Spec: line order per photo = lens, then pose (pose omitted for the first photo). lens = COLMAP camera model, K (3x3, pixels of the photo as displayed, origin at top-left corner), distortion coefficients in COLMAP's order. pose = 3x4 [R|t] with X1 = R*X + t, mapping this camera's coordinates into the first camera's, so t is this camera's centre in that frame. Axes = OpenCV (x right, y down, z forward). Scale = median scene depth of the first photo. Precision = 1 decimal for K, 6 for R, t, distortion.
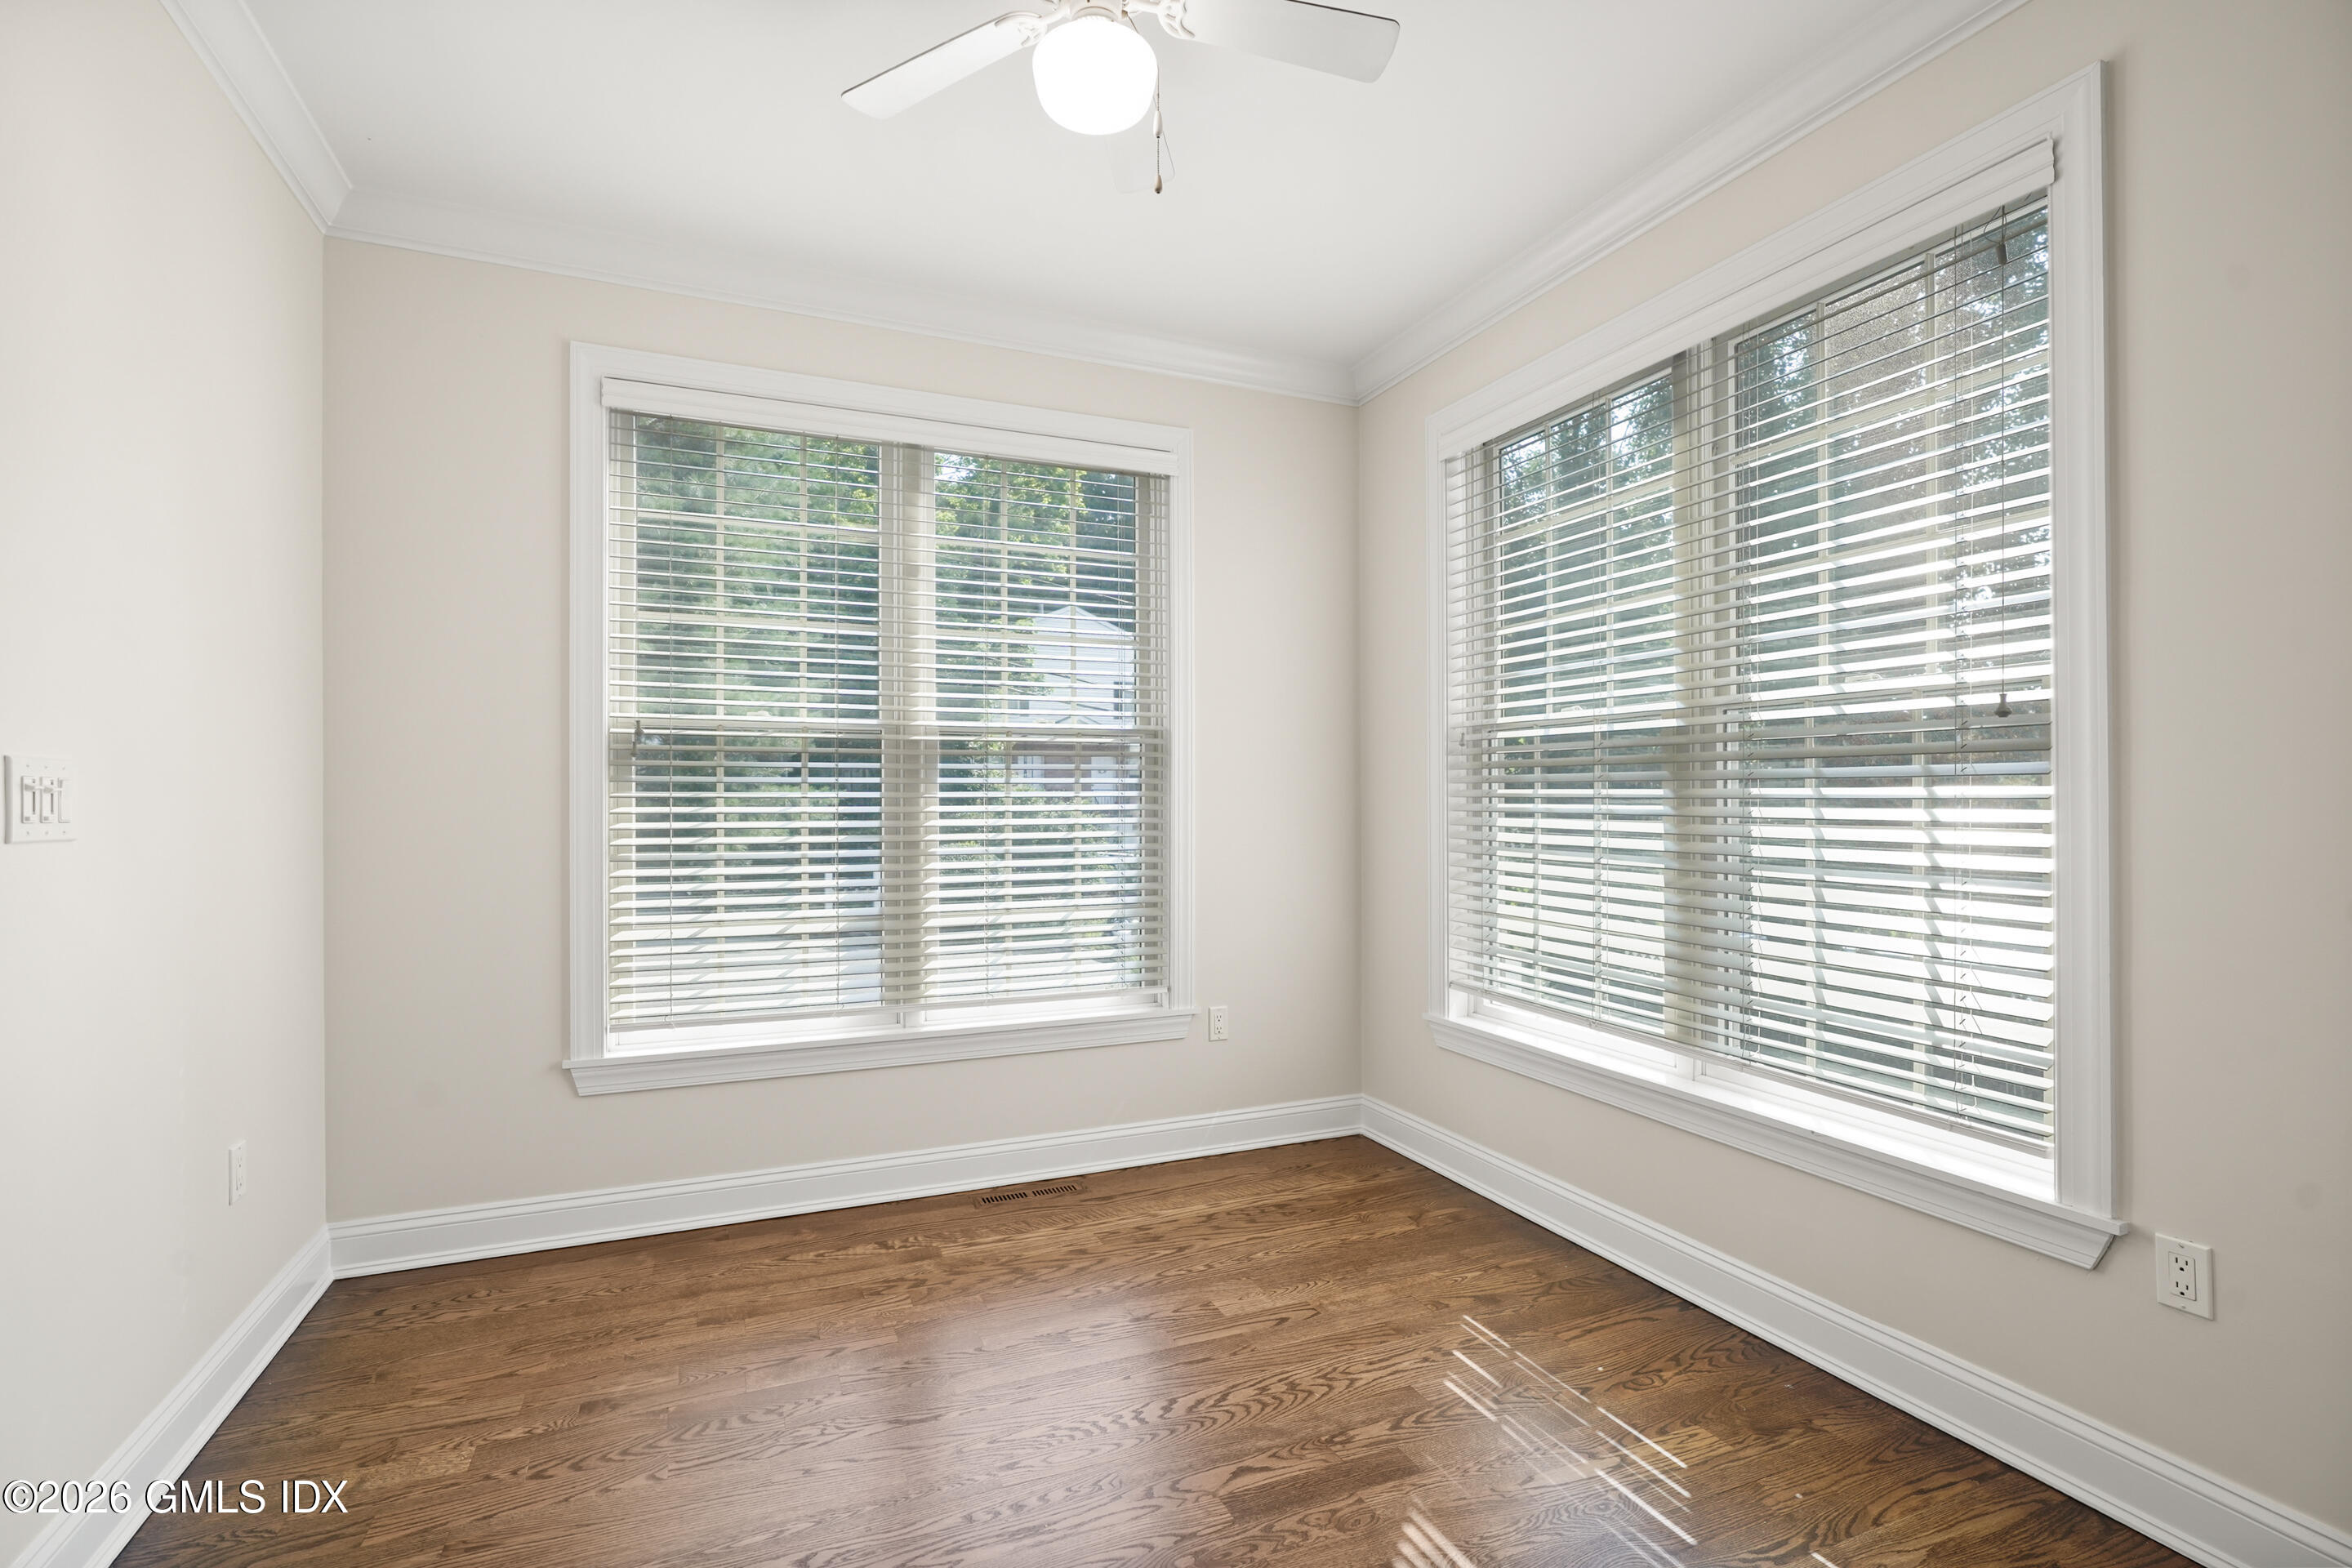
lens RADIAL K [[1086.2, 0, 1164.9], [0, 1086.2, 798.8], [0, 0, 1]] dist [-0.002396, 0.000666]
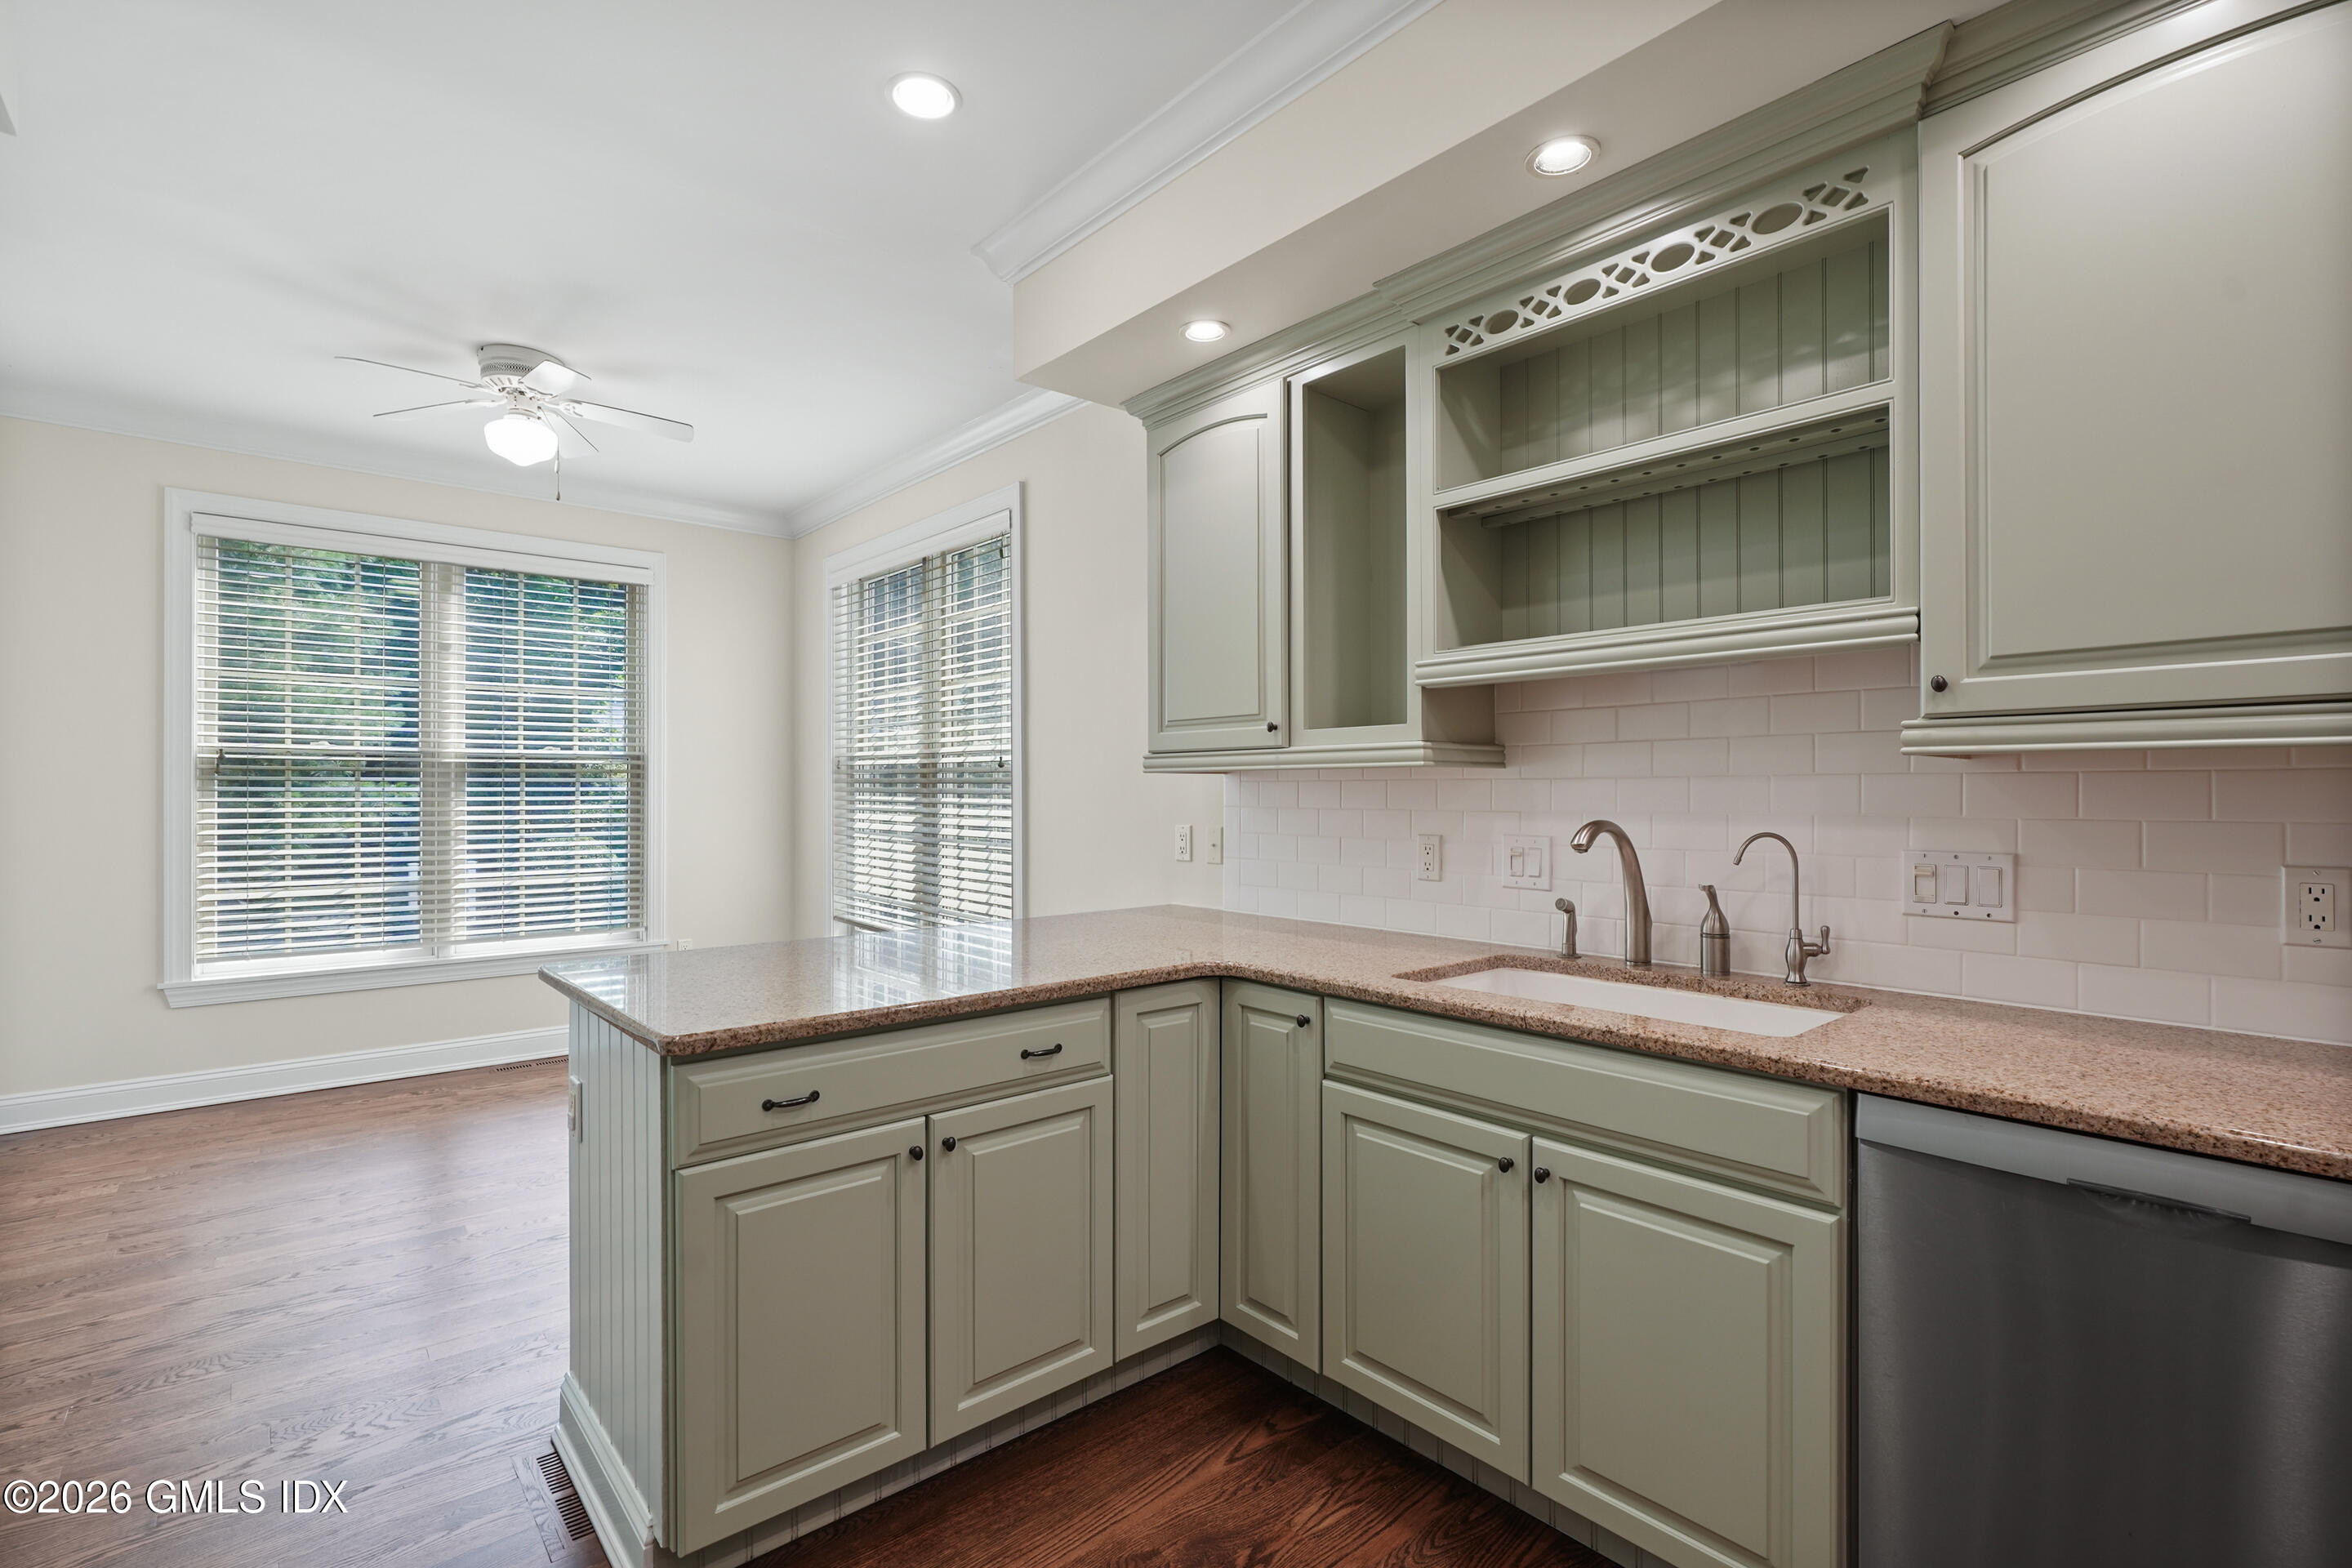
lens RADIAL K [[1081.4, 0, 1169.8], [0, 1081.4, 790.5], [0, 0, 1]] dist [0.002094, 0.000731]
pose [[0.953389, 0.002466, 0.301732, 0.291208], [-0.002174, 0.999997, -0.001303, -0.017256], [-0.301735, 0.000586, 0.953392, -0.772826]]
